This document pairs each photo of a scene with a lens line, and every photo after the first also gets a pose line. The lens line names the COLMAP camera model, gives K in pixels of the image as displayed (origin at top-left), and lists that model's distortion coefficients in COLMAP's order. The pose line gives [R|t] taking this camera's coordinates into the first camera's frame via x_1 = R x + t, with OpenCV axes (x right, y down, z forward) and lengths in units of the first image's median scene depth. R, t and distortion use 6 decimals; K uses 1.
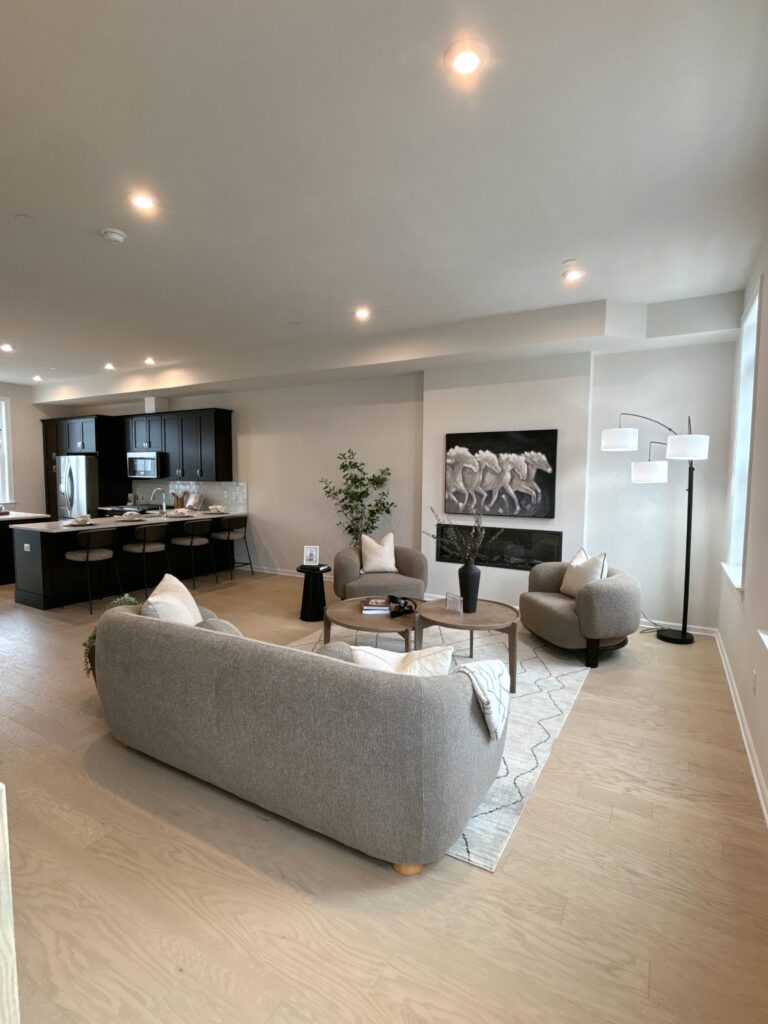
lens RADIAL K [[488.8, 0, 381.7], [0, 488.8, 507.4], [0, 0, 1]] dist [0.006375, -0.005524]
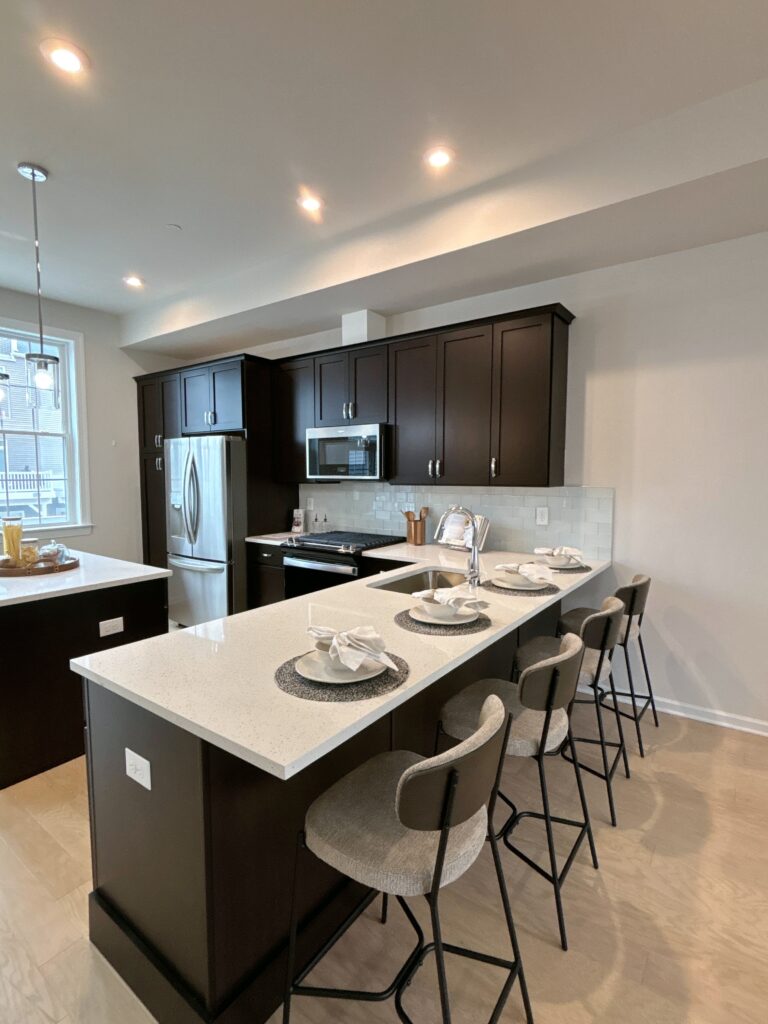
lens RADIAL K [[488.8, 0, 382.5], [0, 488.8, 501.5], [0, 0, 1]] dist [0.006375, -0.005524]
pose [[0.994557, -0.000493, -0.104190, -0.589706], [0.000302, 0.999998, -0.001850, -0.056904], [0.104191, 0.001809, 0.994556, 0.782964]]
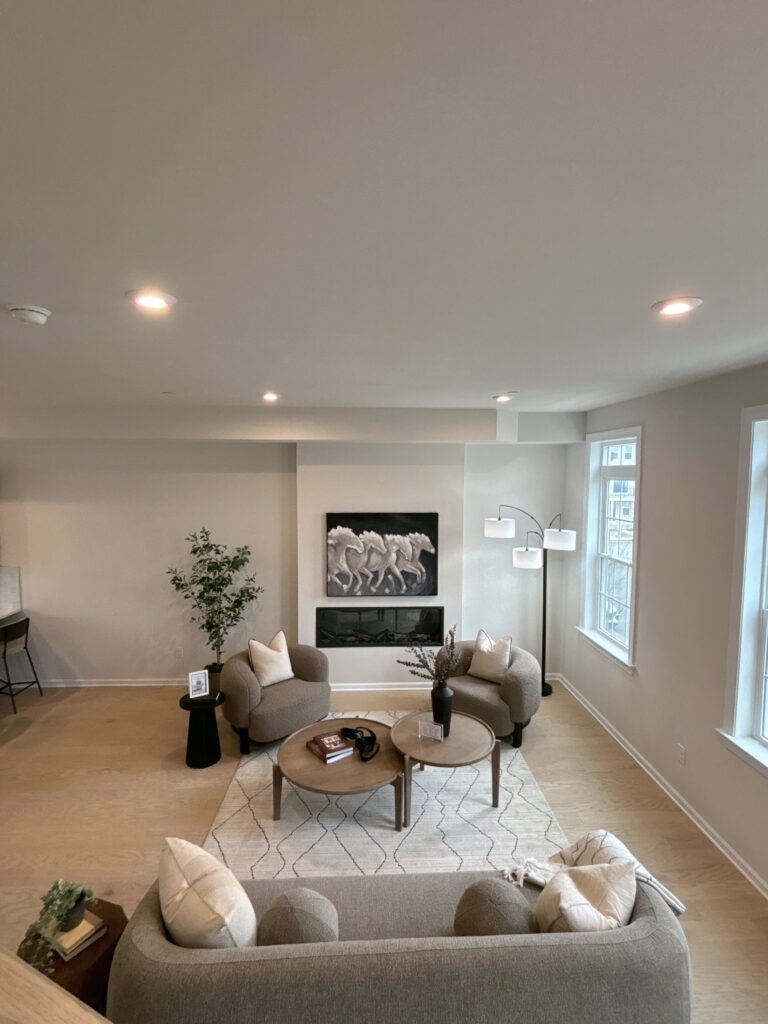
lens RADIAL K [[488.8, 0, 385.8], [0, 488.8, 511.9], [0, 0, 1]] dist [0.006375, -0.005524]
pose [[0.840372, -0.047139, 0.539956, -0.284957], [0.041465, 0.998883, 0.022669, -0.173633], [-0.540422, 0.003339, 0.841388, 0.154468]]
